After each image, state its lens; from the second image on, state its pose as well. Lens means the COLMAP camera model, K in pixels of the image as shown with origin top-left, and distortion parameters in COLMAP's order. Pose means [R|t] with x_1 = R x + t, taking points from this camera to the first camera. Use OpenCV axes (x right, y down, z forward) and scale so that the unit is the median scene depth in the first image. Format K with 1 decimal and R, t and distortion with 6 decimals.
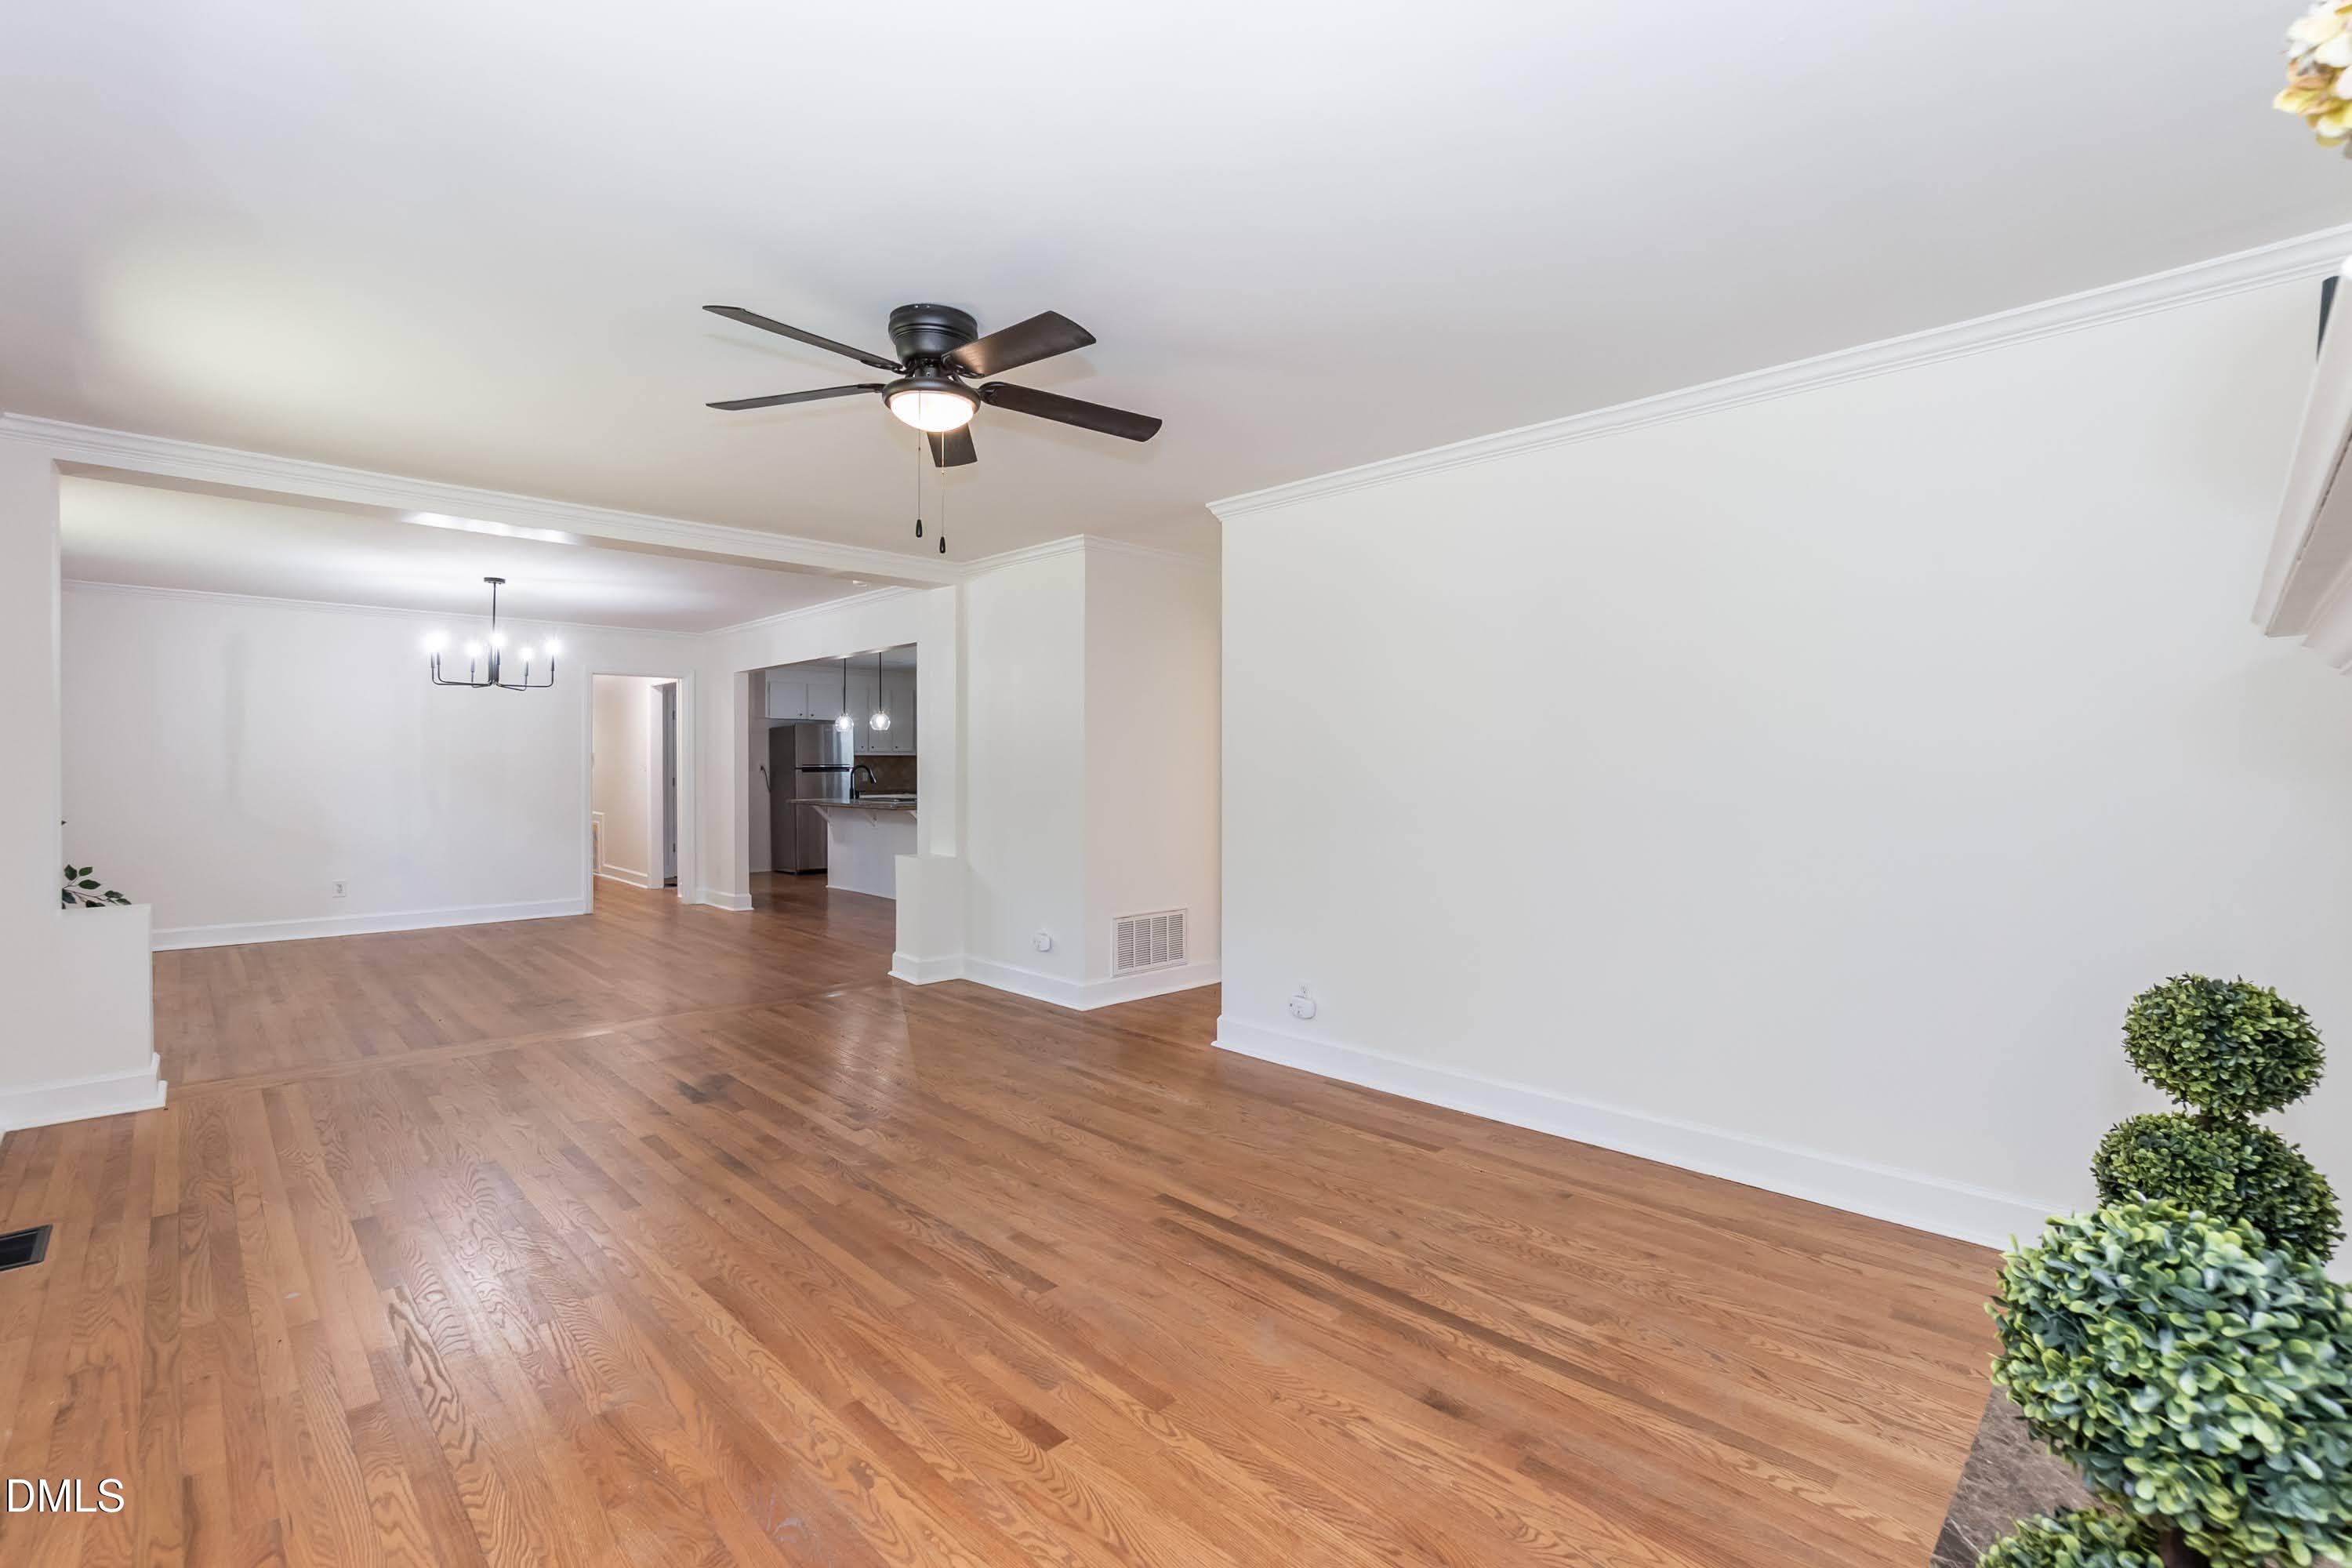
lens RADIAL K [[1062.2, 0, 1184.8], [0, 1062.2, 758.4], [0, 0, 1]] dist [-0.002250, 0.000174]
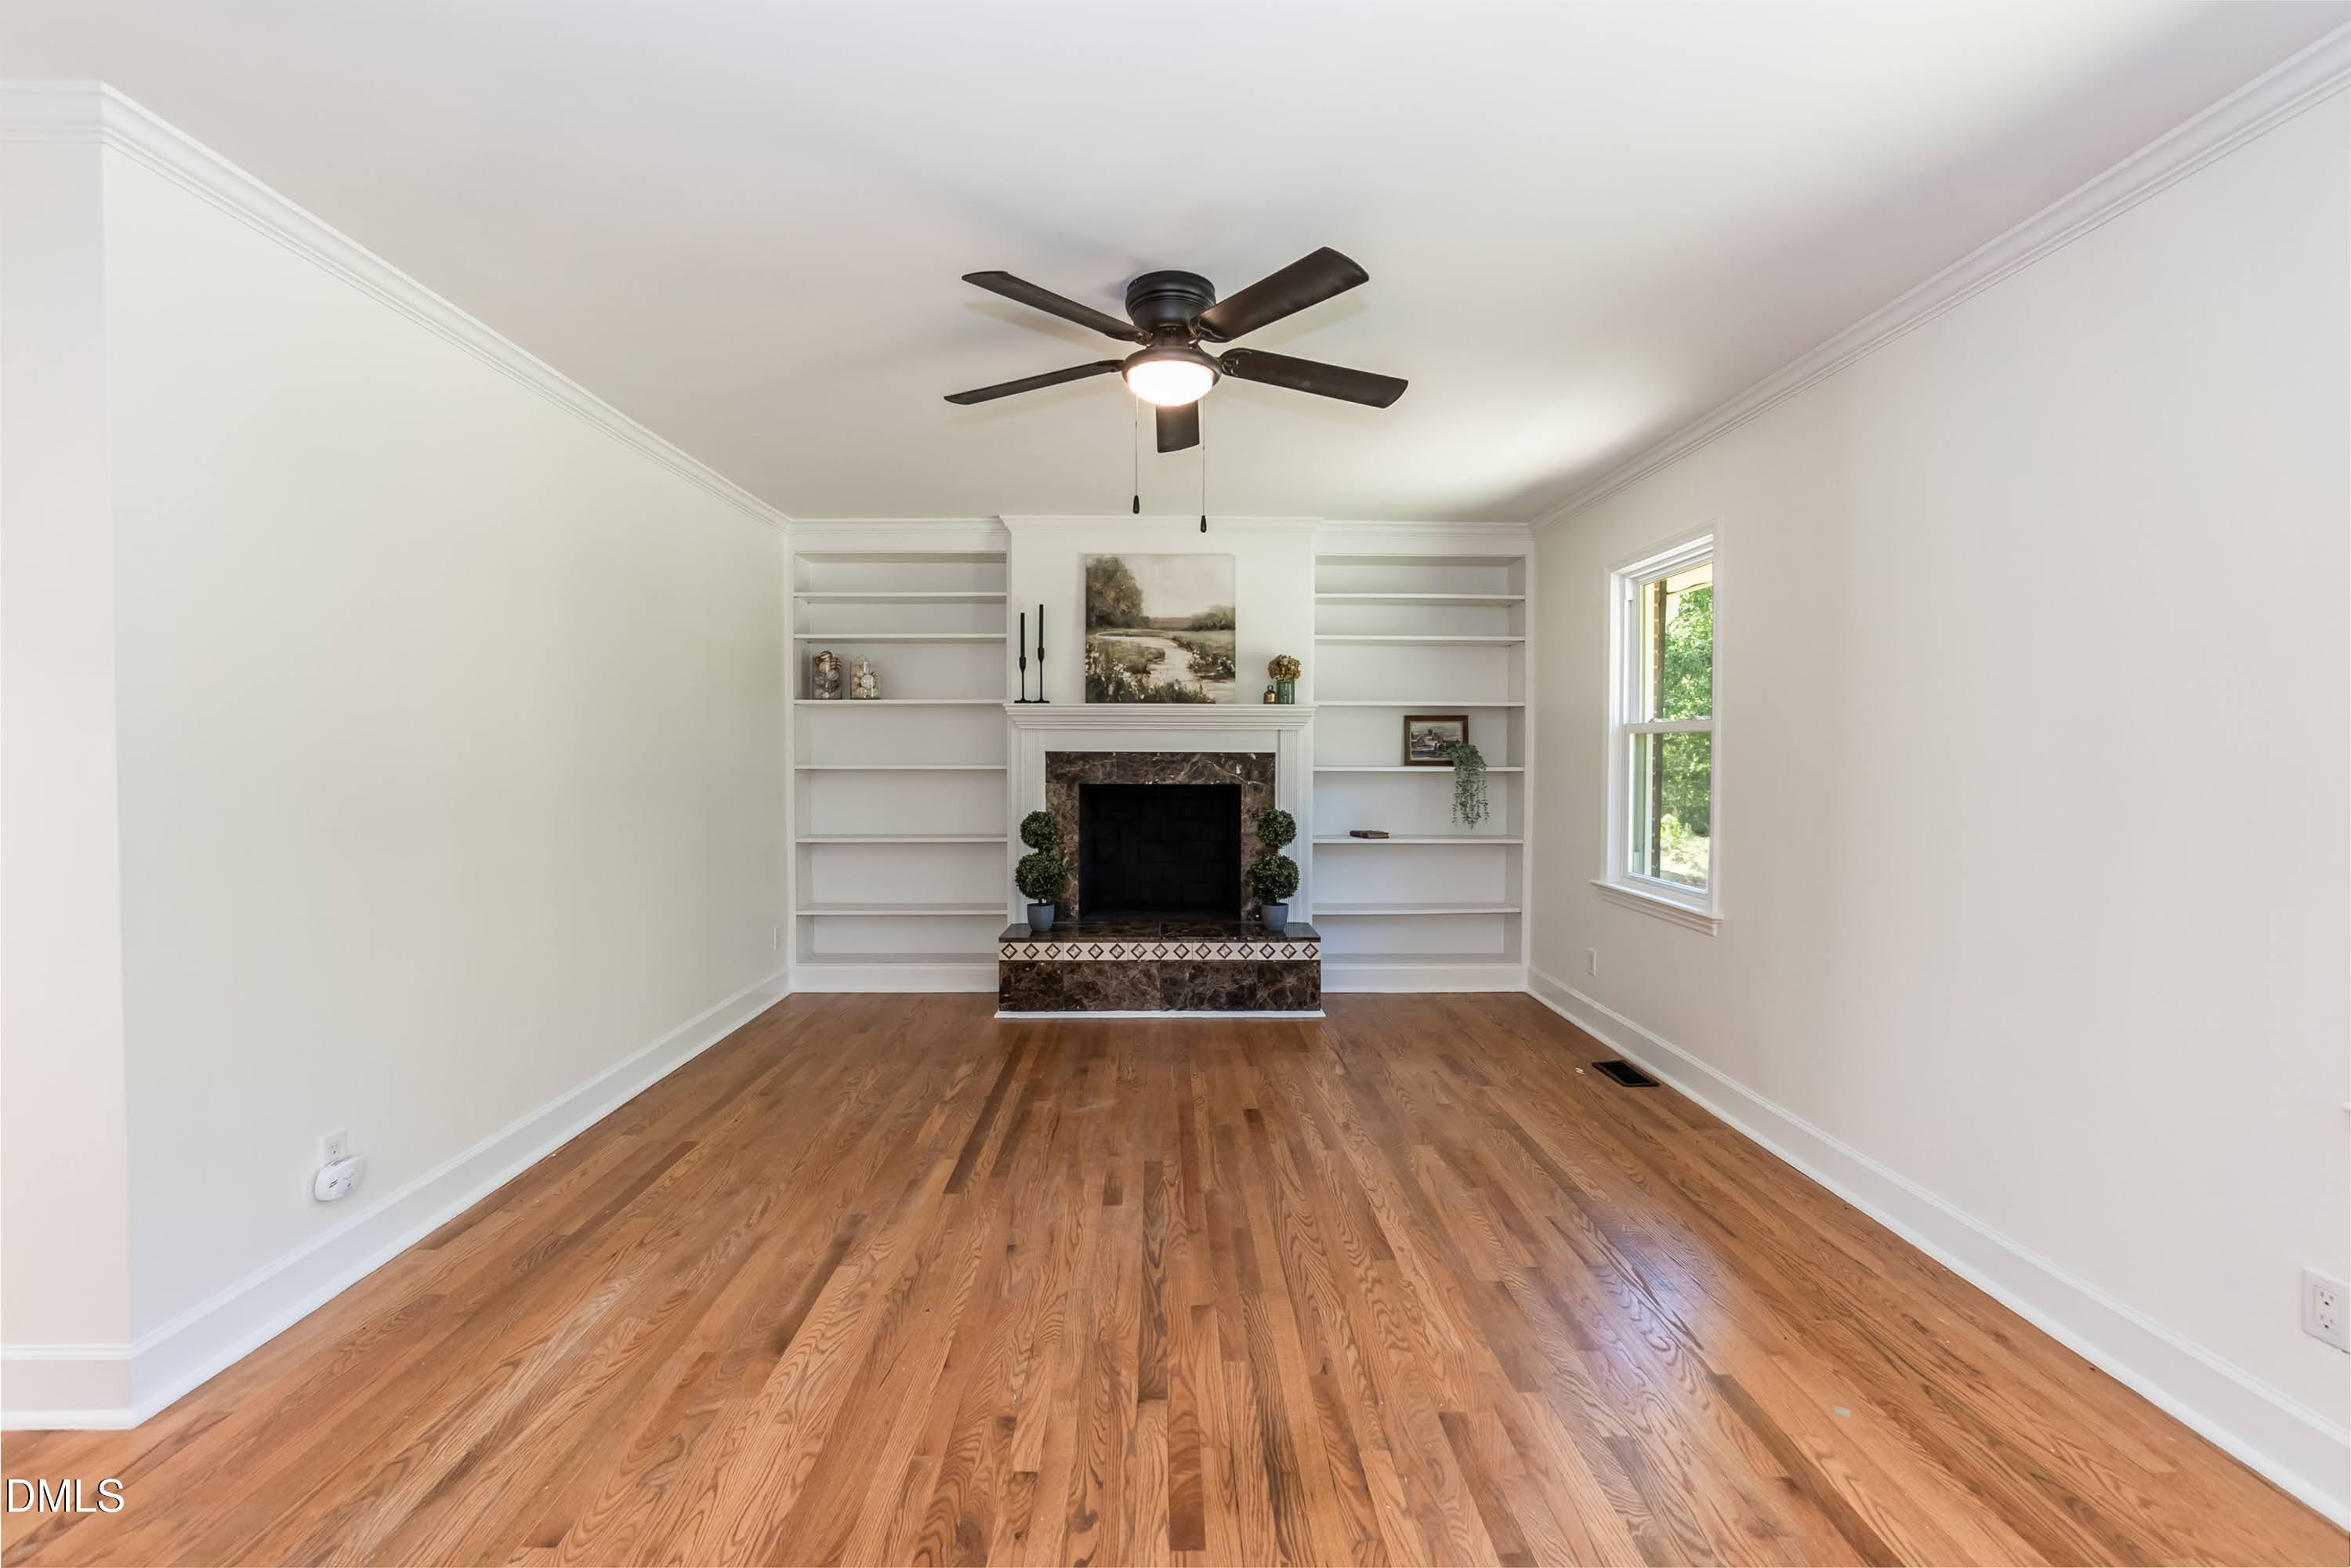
lens RADIAL K [[1064.0, 0, 1169.2], [0, 1064.0, 773.7], [0, 0, 1]] dist [-0.019021, 0.000823]
pose [[-0.727607, -0.012821, 0.685875, -0.913536], [-0.005608, 0.999903, 0.012742, 0.021423], [-0.685972, 0.005425, -0.727608, 1.737188]]
